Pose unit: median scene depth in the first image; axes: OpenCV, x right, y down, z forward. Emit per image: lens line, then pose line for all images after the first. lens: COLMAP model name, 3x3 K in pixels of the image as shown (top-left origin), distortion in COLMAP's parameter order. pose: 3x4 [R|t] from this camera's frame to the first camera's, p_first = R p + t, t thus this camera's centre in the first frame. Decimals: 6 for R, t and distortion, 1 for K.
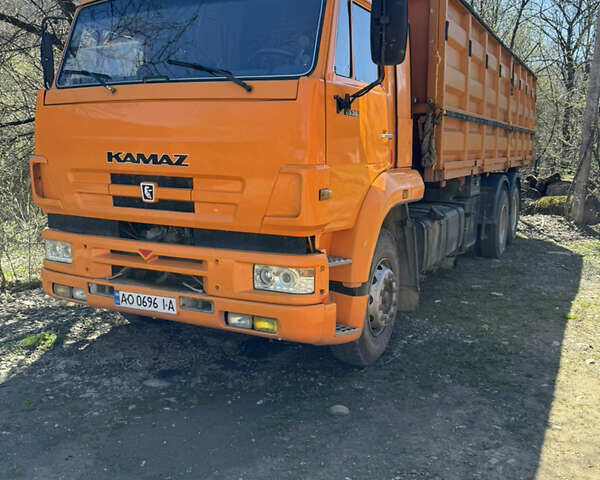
lens RADIAL K [[546.6, 0, 300.0], [0, 546.6, 240.0], [0, 0, 1]] dist [0.055331, -0.019091]
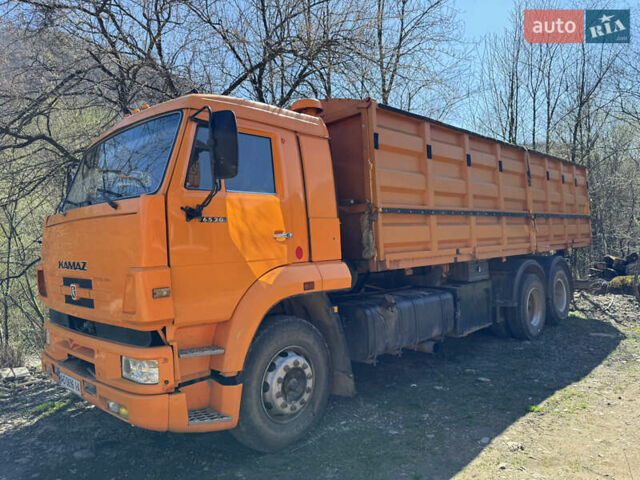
lens RADIAL K [[442.6, 0, 320.0], [0, 442.6, 240.0], [0, 0, 1]] dist [0.035791, -0.040522]
pose [[0.959820, -0.047127, -0.276632, 0.485506], [0.001059, 0.986399, -0.164367, -0.031816], [0.280615, 0.157470, 0.946815, 0.162589]]
